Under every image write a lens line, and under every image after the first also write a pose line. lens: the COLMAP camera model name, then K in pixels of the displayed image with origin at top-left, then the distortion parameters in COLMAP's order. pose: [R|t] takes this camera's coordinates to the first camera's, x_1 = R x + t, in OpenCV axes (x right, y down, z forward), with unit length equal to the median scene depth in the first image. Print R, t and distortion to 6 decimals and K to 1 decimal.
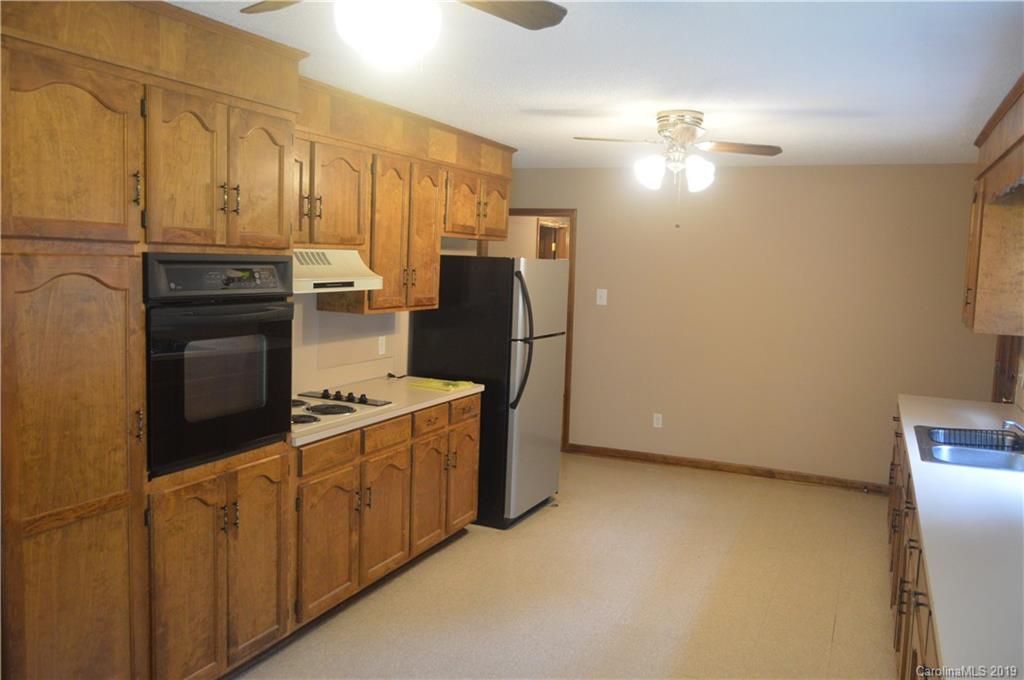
lens RADIAL K [[789.3, 0, 512.0], [0, 789.3, 340.0], [0, 0, 1]] dist [-0.034503, 0.007115]
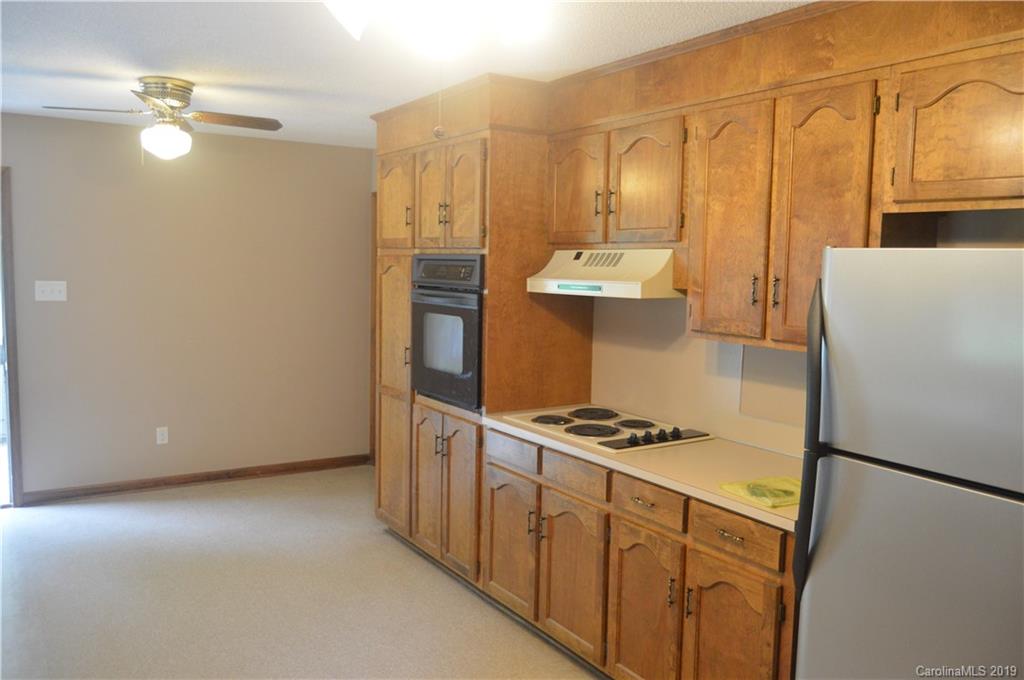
lens RADIAL K [[789.3, 0, 512.0], [0, 789.3, 340.0], [0, 0, 1]] dist [-0.034503, 0.007115]
pose [[-0.519637, 0.036319, -0.853615, 0.579737], [-0.129212, 0.984264, 0.120535, -0.108596], [0.844560, 0.172932, -0.506767, 1.386018]]
